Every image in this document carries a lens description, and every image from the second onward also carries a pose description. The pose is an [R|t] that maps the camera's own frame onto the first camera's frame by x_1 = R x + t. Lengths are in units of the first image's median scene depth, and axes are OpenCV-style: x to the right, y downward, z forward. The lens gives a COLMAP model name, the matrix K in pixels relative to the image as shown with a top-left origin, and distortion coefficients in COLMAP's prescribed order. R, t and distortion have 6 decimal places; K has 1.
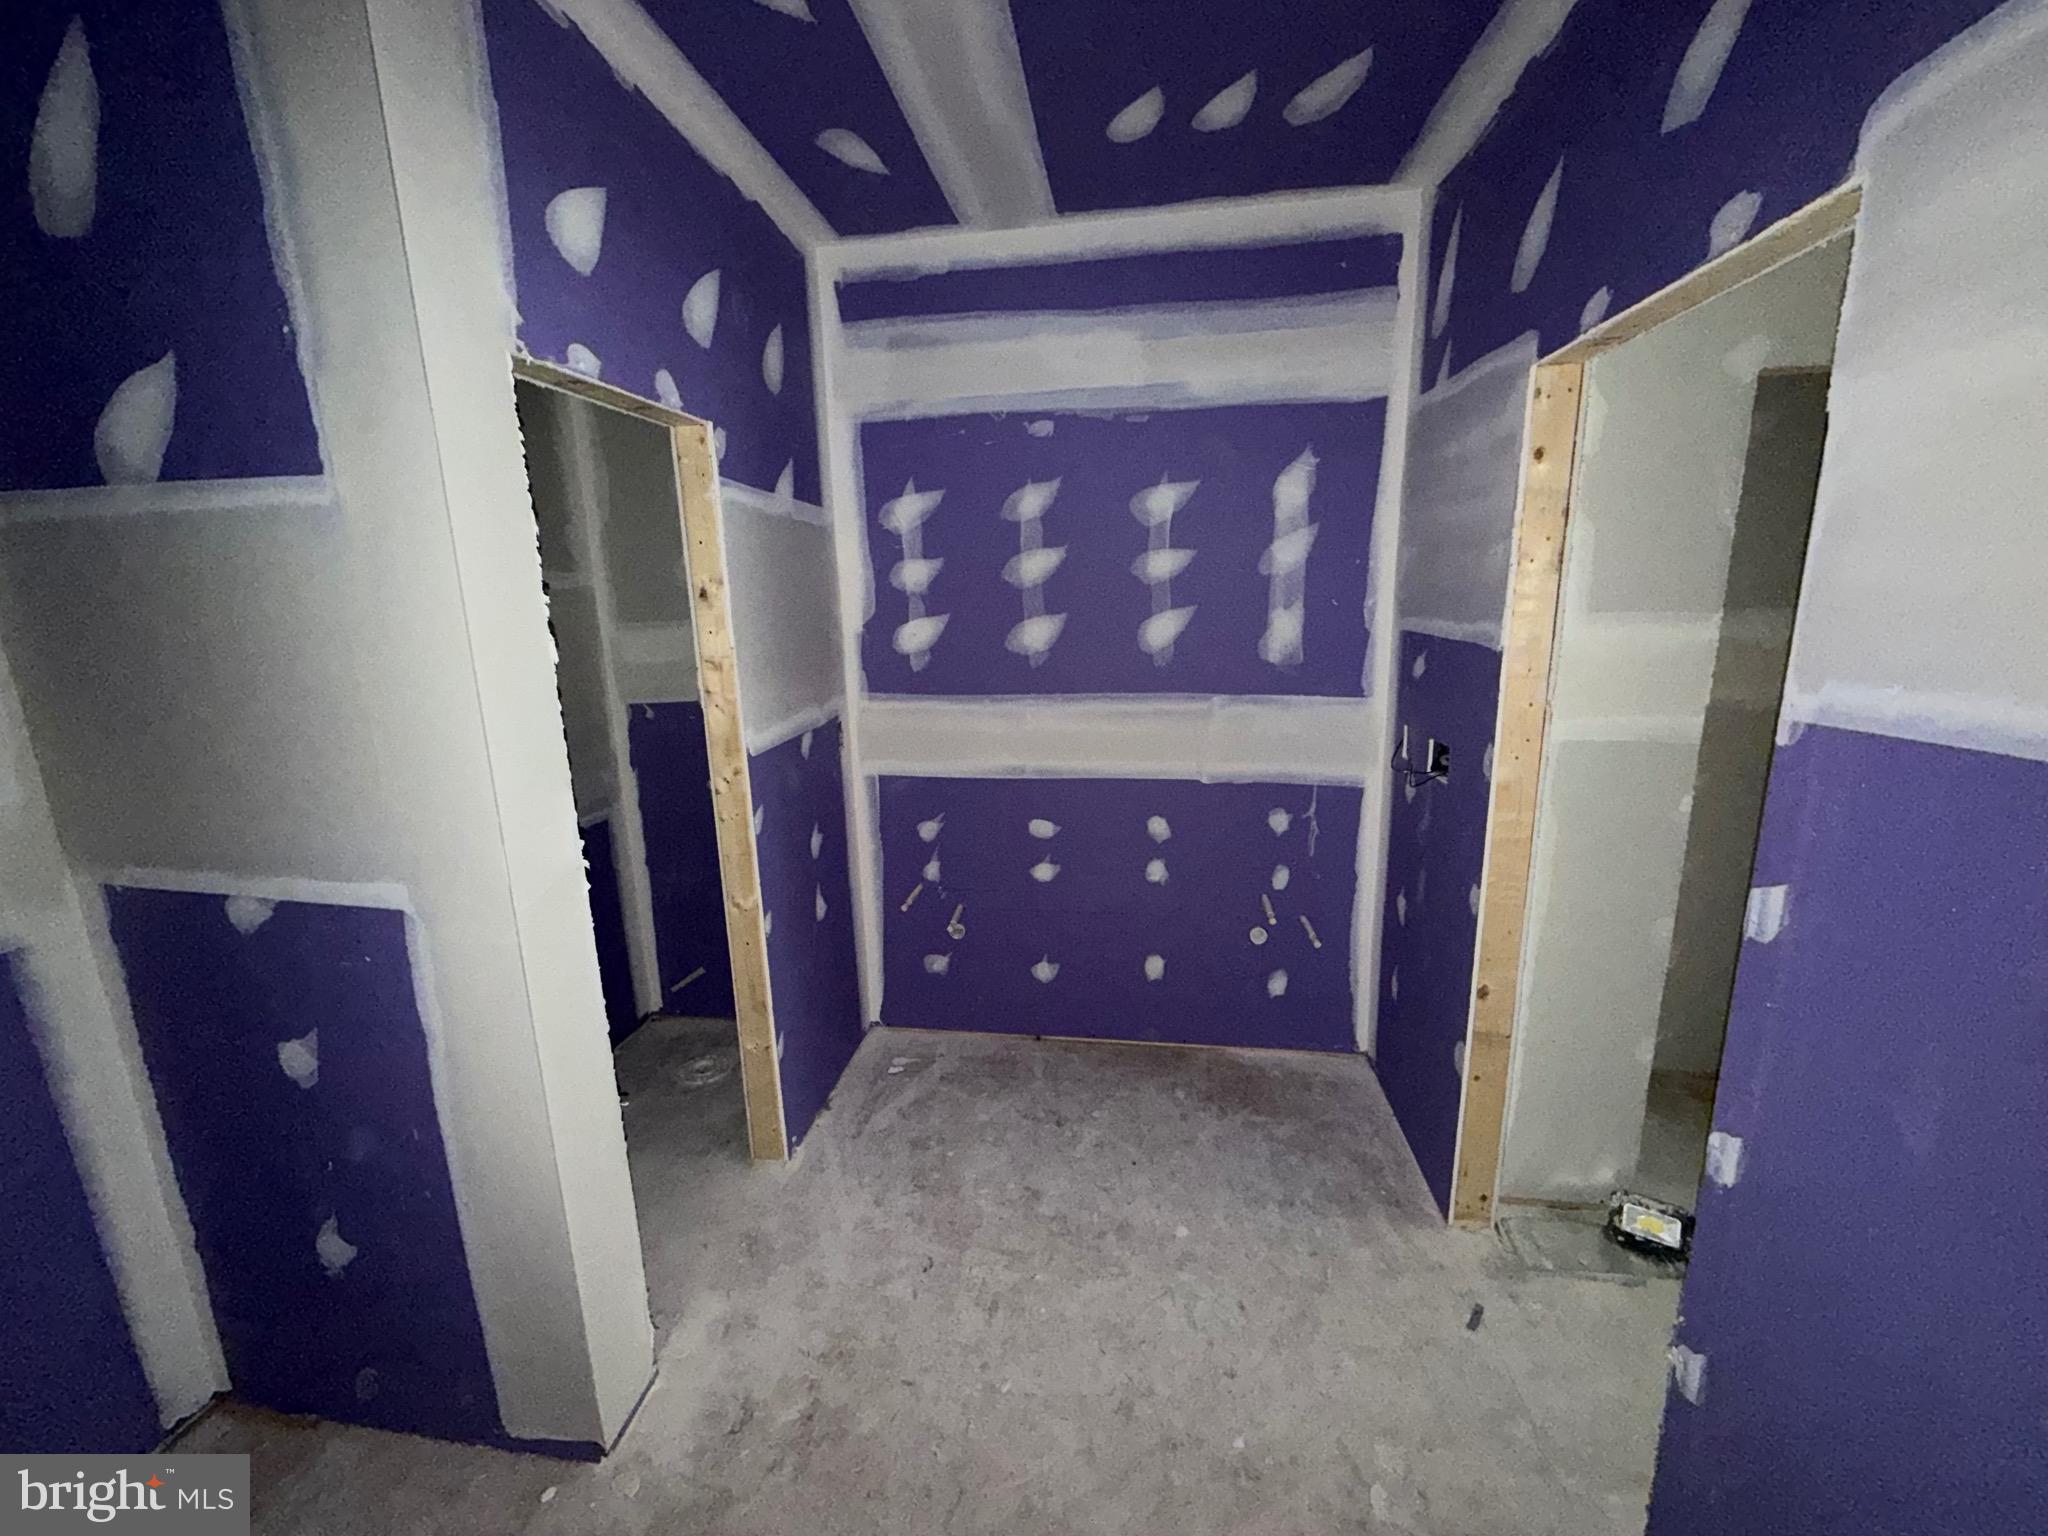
lens RADIAL K [[815.1, 0, 1017.3], [0, 815.1, 765.4], [0, 0, 1]] dist [-0.002567, -0.000175]
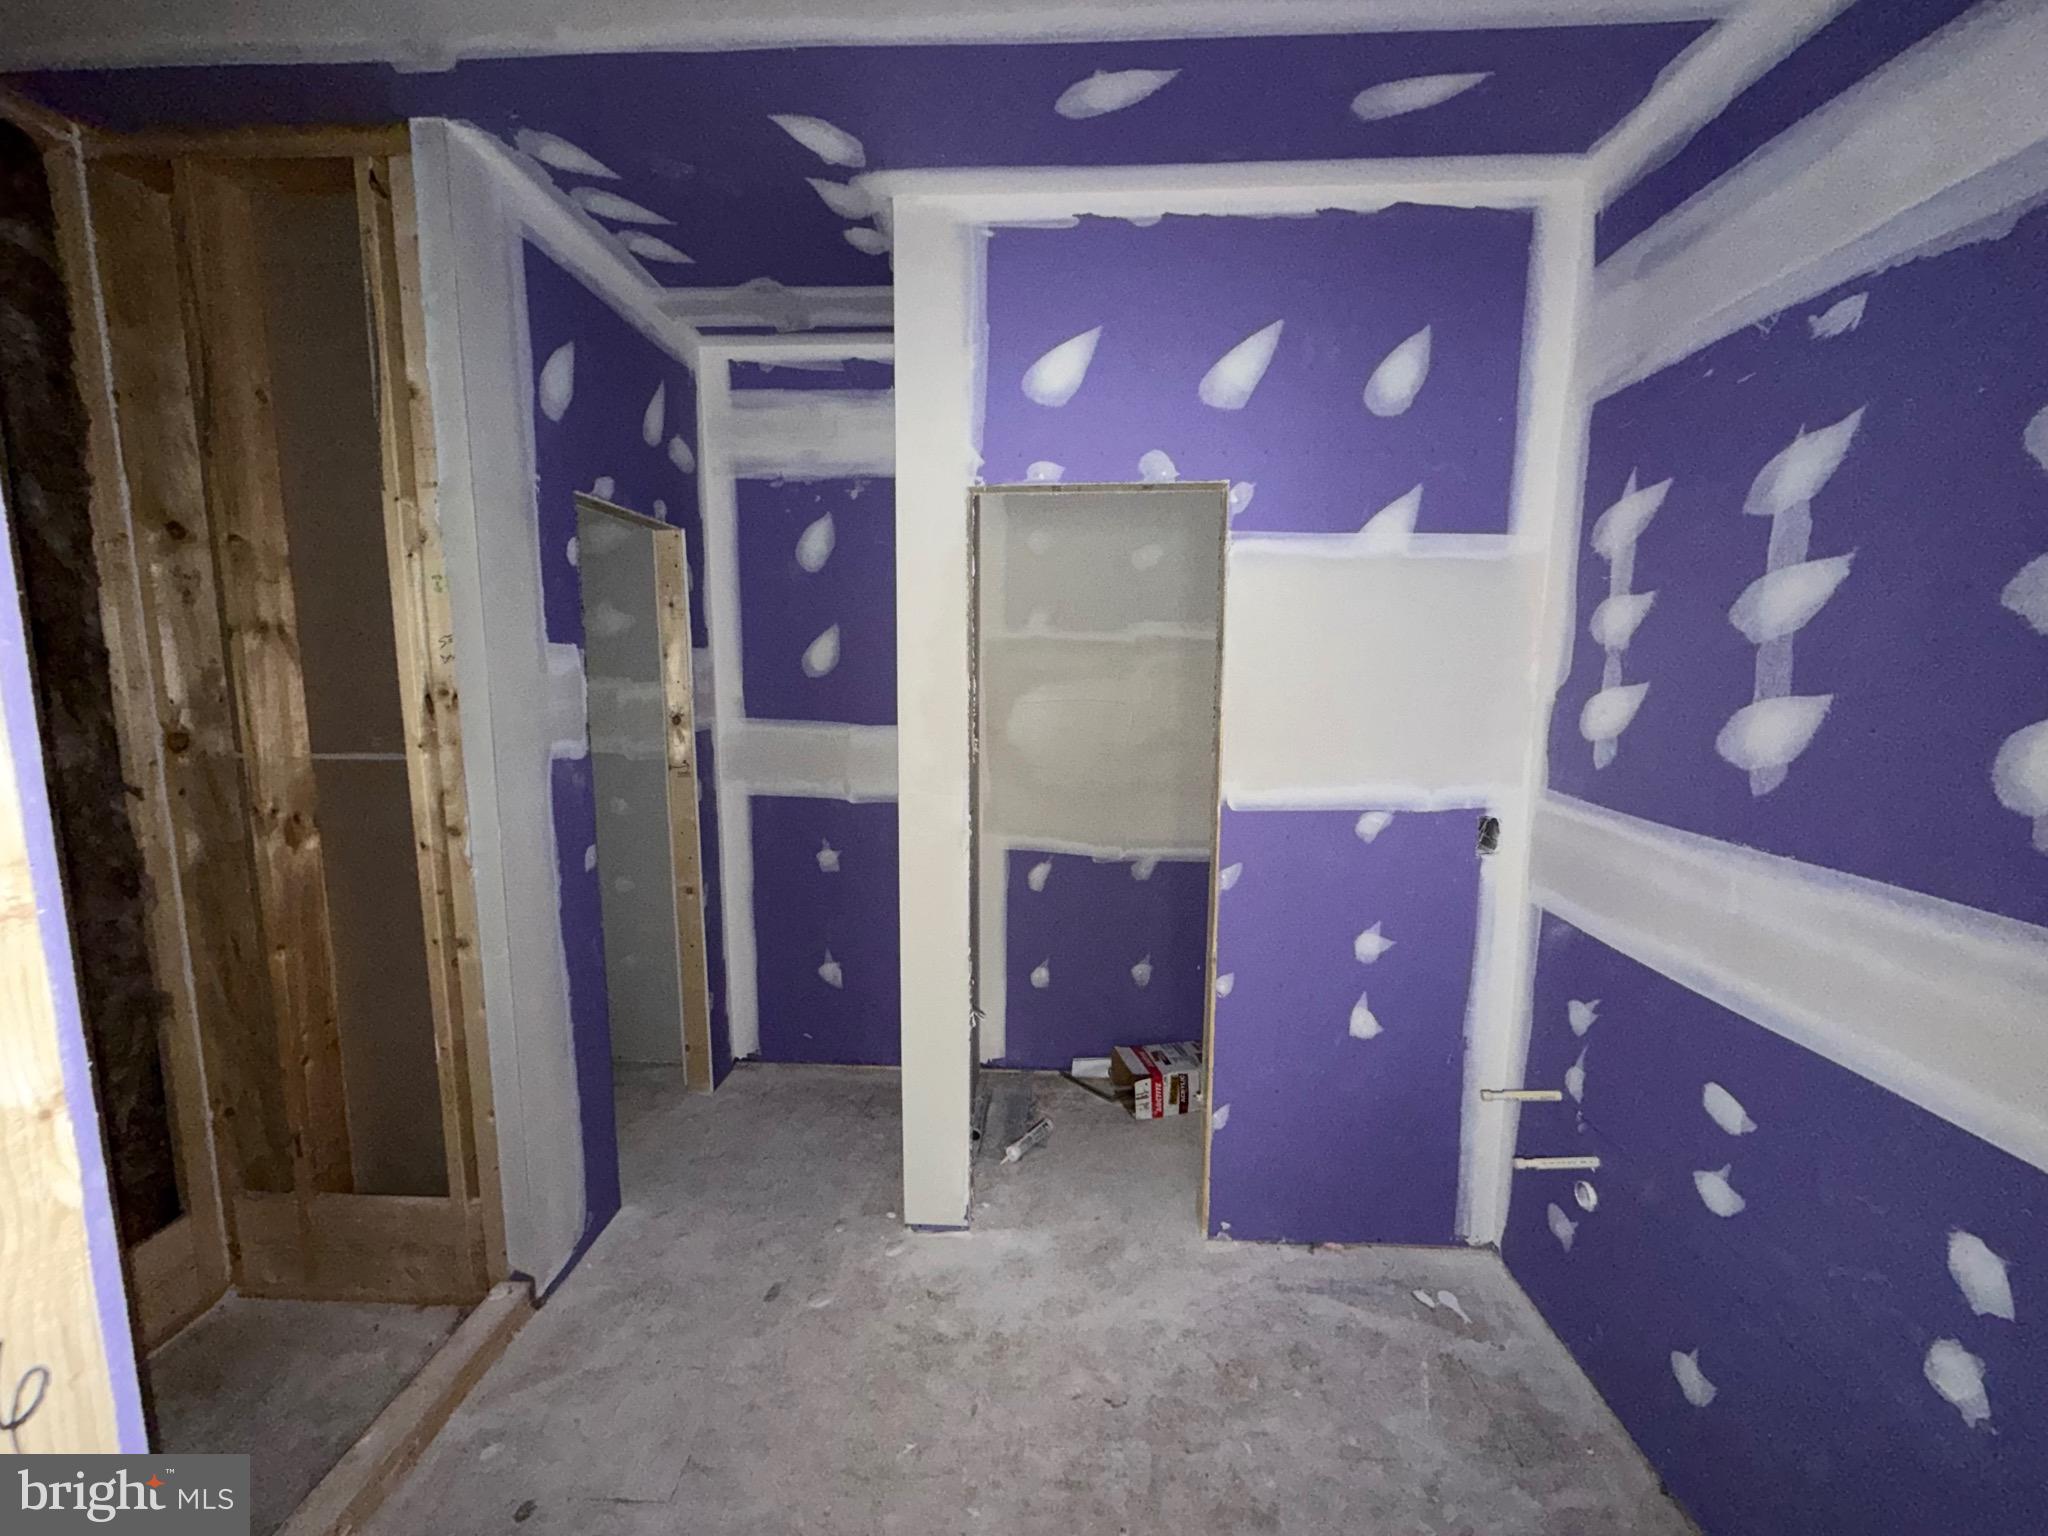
lens RADIAL K [[815.1, 0, 1017.3], [0, 815.1, 765.4], [0, 0, 1]] dist [-0.002567, -0.000175]
pose [[0.096495, 0.155601, -0.983096, 0.487391], [-0.211254, 0.968403, 0.132540, -0.112053], [0.972656, 0.194893, 0.126318, 0.499262]]
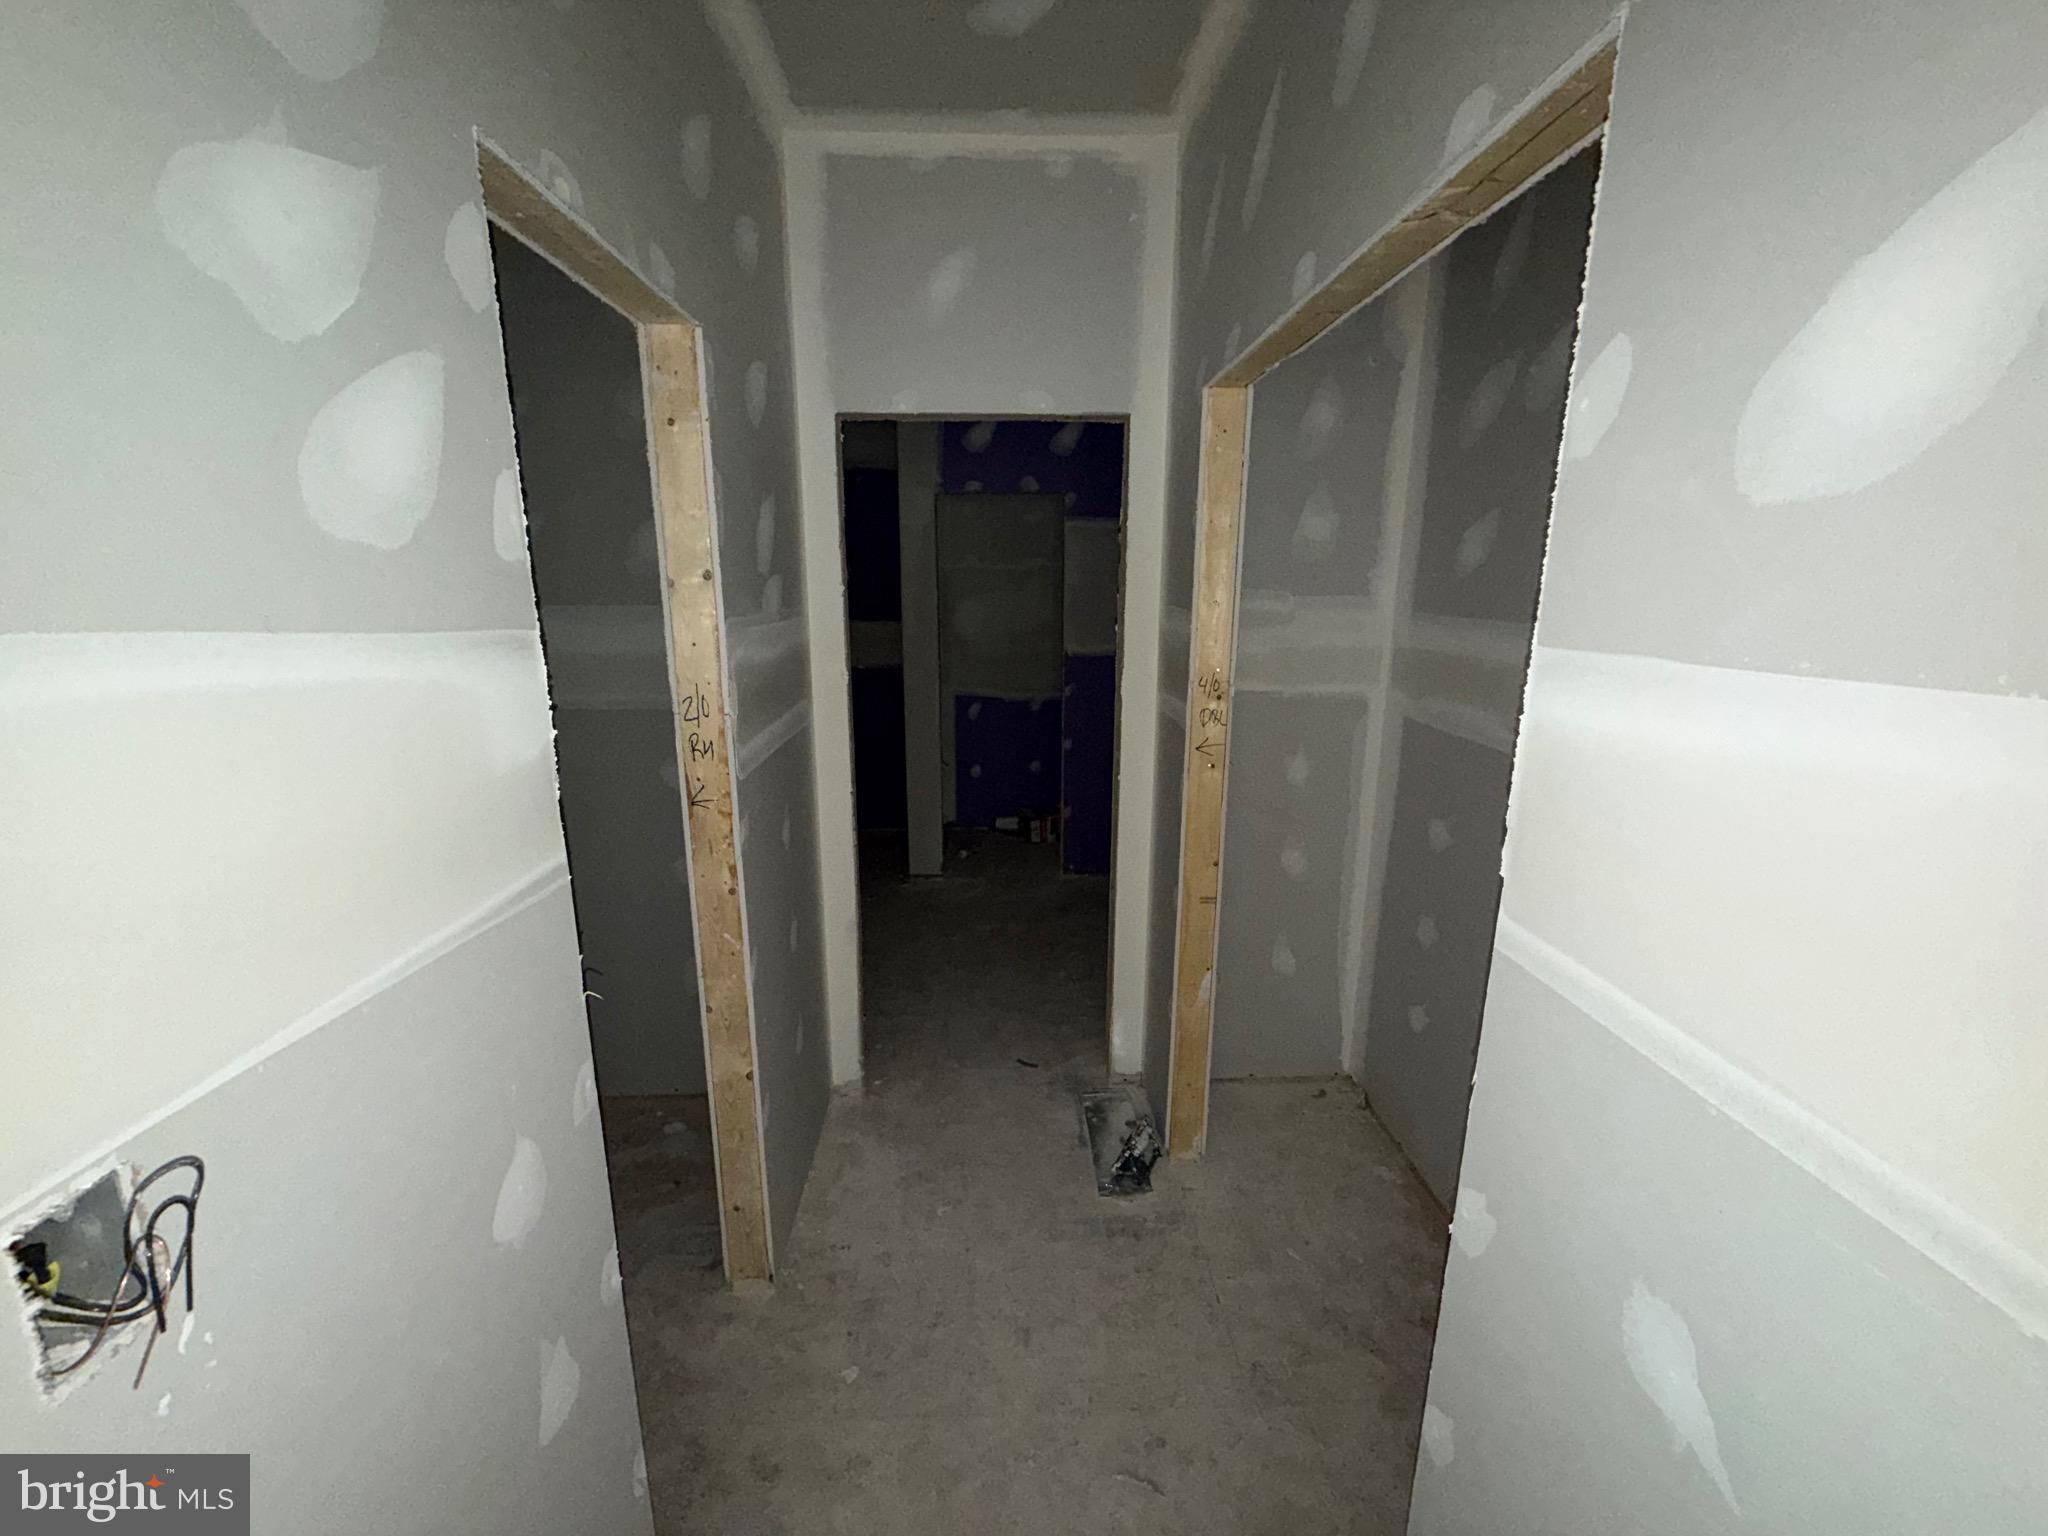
lens RADIAL K [[815.1, 0, 1017.3], [0, 815.1, 765.4], [0, 0, 1]] dist [-0.002567, -0.000175]
pose [[0.186489, 0.245535, -0.951280, 1.278670], [-0.204434, 0.956770, 0.206875, -0.114488], [0.960952, 0.155894, 0.228623, 0.380990]]
